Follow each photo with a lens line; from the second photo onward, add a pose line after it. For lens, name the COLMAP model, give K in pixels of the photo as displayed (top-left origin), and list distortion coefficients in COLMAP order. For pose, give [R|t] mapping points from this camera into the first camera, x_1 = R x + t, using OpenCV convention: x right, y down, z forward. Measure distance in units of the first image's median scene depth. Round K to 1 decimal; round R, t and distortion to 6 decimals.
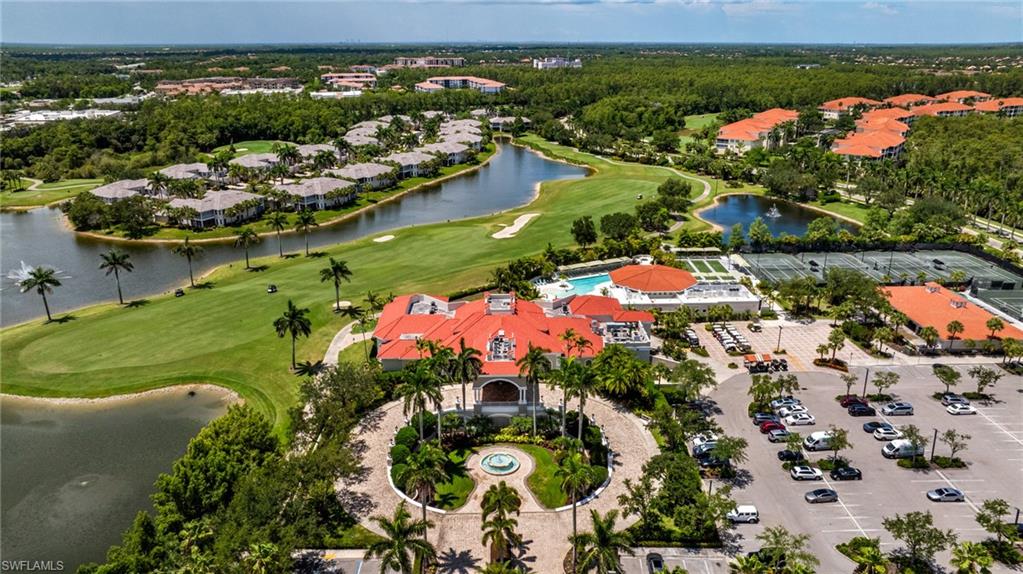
lens RADIAL K [[735.1, 0, 511.5], [0, 735.1, 287.0], [0, 0, 1]] dist [-0.038247, -0.000365]
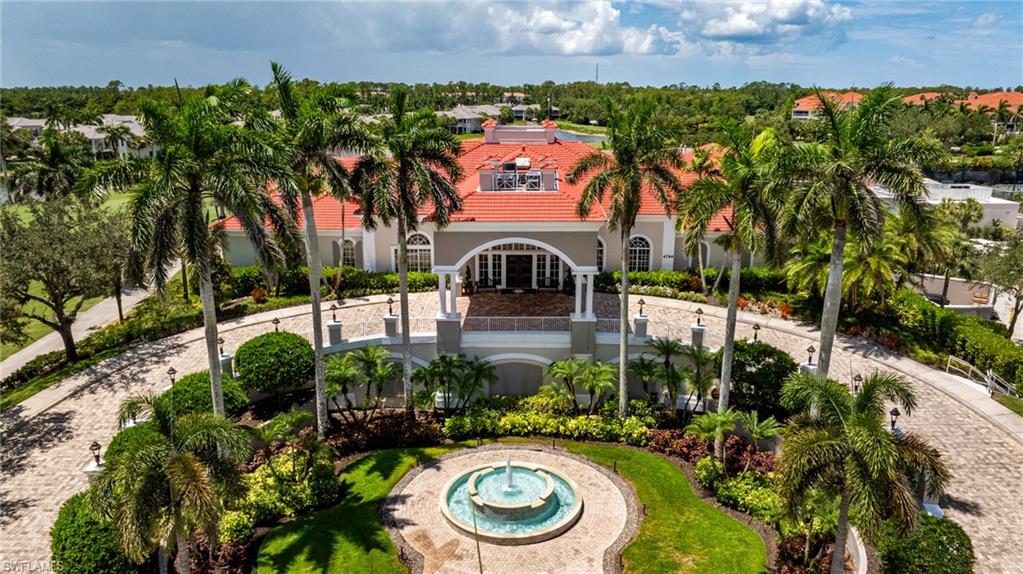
lens RADIAL K [[735.1, 0, 511.5], [0, 735.1, 287.0], [0, 0, 1]] dist [-0.038247, -0.000365]
pose [[0.999511, 0.009863, -0.029677, -0.007342], [-0.012003, 0.997273, -0.072823, 0.156101], [0.028878, 0.073143, 0.996903, 0.619693]]
